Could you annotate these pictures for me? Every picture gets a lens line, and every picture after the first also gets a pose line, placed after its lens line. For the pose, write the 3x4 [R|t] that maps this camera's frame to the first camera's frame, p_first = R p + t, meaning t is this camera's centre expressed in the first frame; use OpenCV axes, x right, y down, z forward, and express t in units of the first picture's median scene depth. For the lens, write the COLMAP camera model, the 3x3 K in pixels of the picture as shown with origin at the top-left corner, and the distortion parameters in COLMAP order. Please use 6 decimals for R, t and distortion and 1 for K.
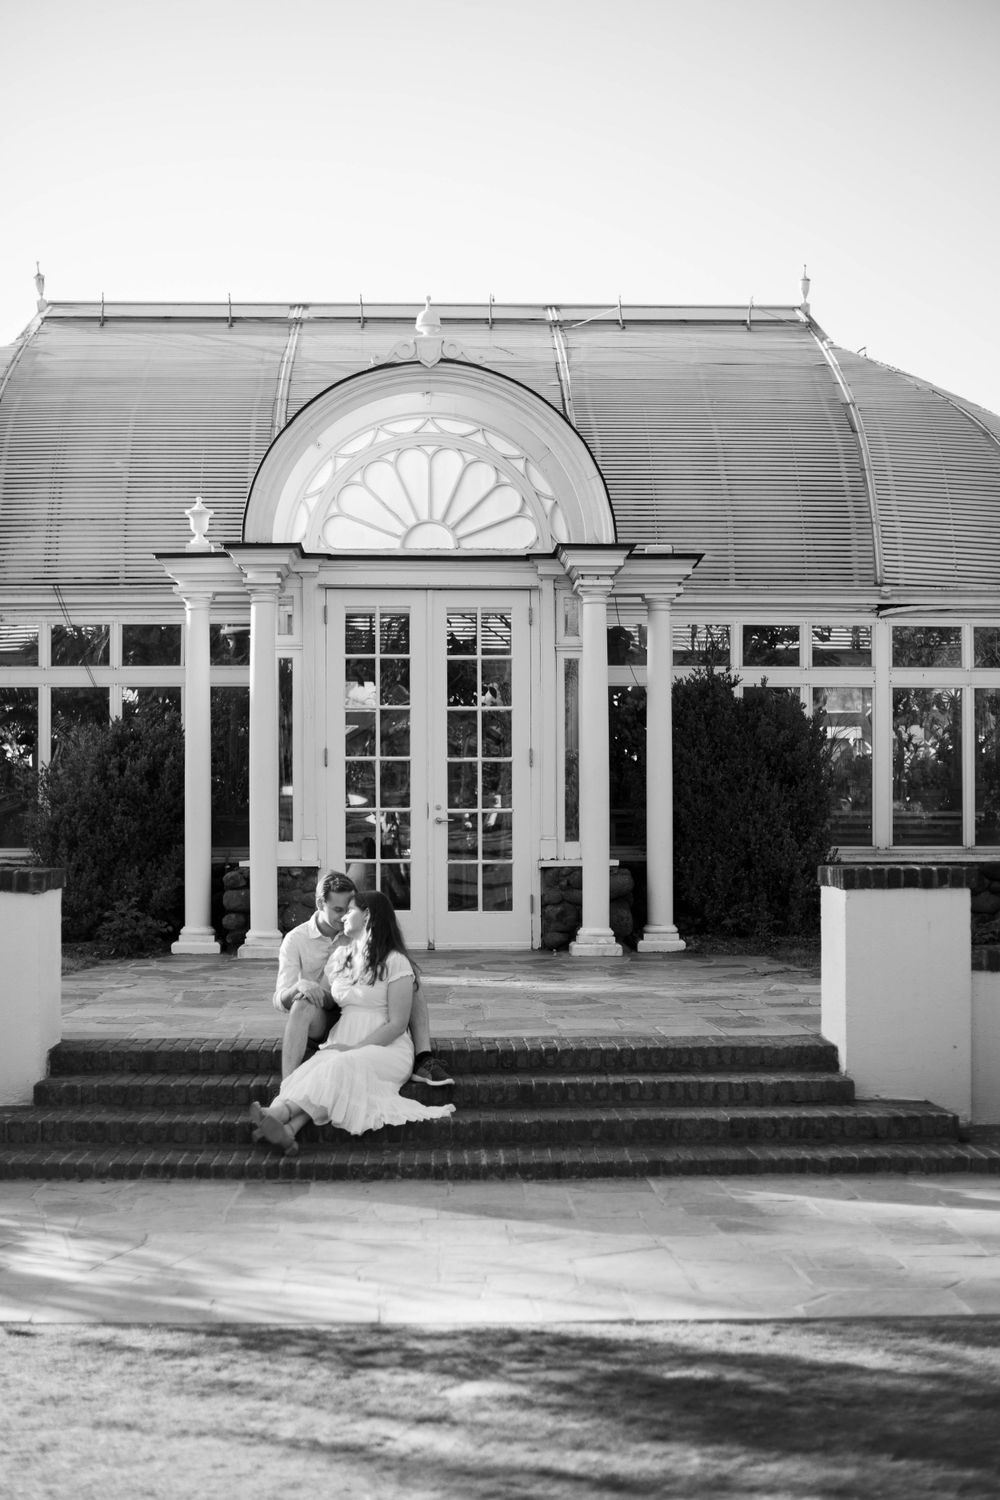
lens RADIAL K [[2291.4, 0, 500.0], [0, 2291.4, 750.0], [0, 0, 1]] dist [-0.084973, -0.009406]
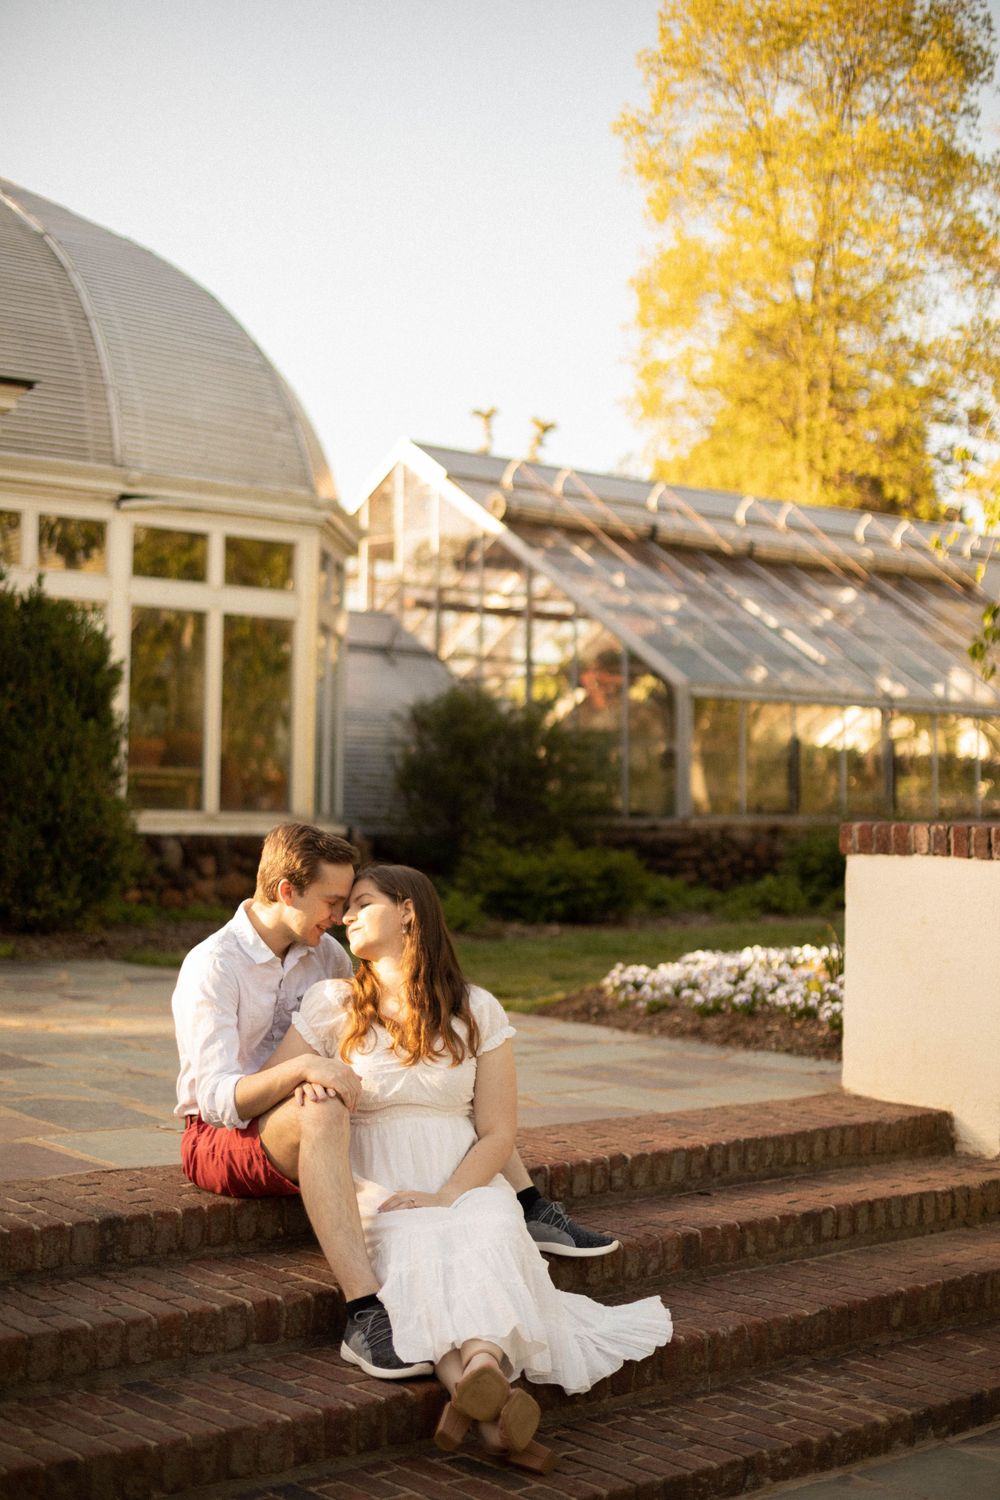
lens RADIAL K [[2181.6, 0, 500.0], [0, 2181.6, 750.0], [0, 0, 1]] dist [-0.104227, 0.018412]
pose [[0.778910, 0.032763, 0.626279, -0.240451], [-0.035454, 0.999338, -0.008186, 0.030153], [-0.626132, -0.015828, 0.779556, 0.463019]]
